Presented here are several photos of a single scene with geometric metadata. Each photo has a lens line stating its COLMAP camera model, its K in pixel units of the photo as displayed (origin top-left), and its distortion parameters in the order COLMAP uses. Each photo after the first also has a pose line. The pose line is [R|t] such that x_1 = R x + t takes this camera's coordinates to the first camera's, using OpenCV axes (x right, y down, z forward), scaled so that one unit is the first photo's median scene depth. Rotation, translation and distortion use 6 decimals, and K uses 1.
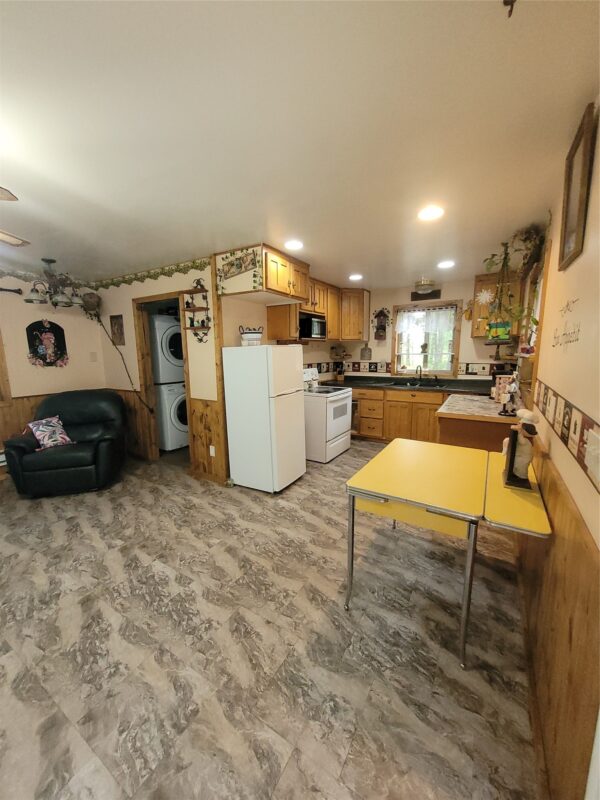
lens RADIAL K [[313.0, 0, 297.7], [0, 313.0, 400.9], [0, 0, 1]] dist [-0.000510, 0.000479]
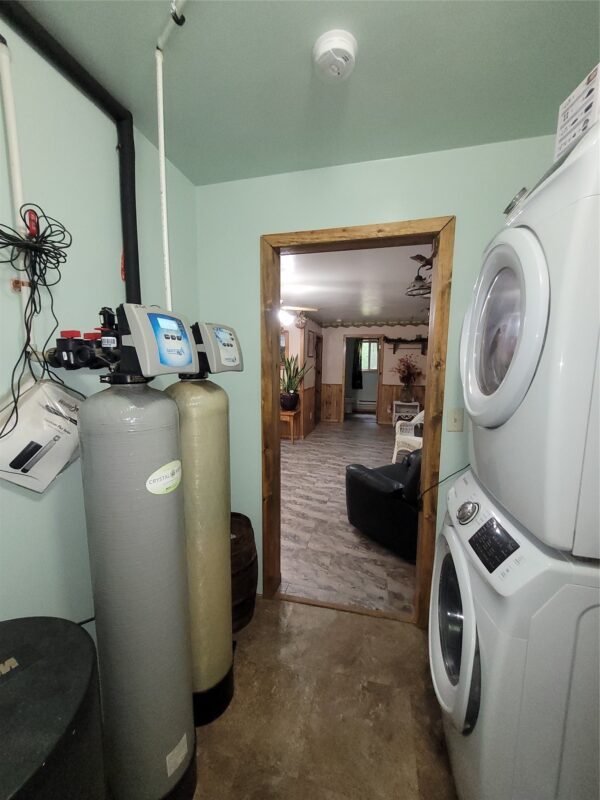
lens RADIAL K [[313.0, 0, 300.7], [0, 313.0, 401.2], [0, 0, 1]] dist [-0.000510, 0.000479]
pose [[-0.950267, 0.042848, -0.308474, -0.266766], [-0.046184, 0.960150, 0.275641, -0.266666], [0.307992, 0.276179, -0.910421, 1.709199]]
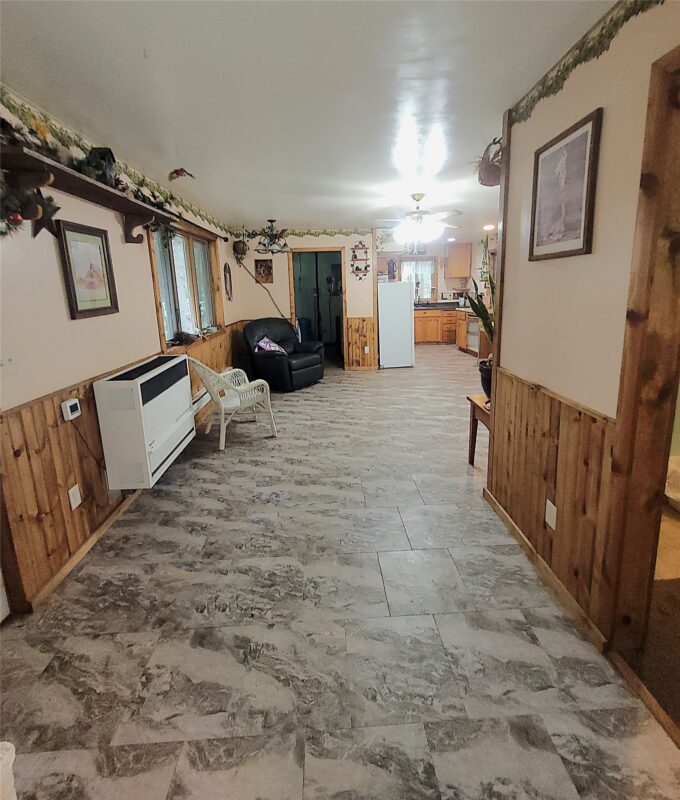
lens RADIAL K [[356.8, 0, 336.5], [0, 356.8, 346.5], [0, 0, 1]] dist [0.005109, 0.000084]
pose [[0.832506, -0.101309, 0.544674, -1.529696], [0.107330, 0.994005, 0.020836, 0.100041], [-0.543520, 0.041114, 0.838389, -0.457058]]
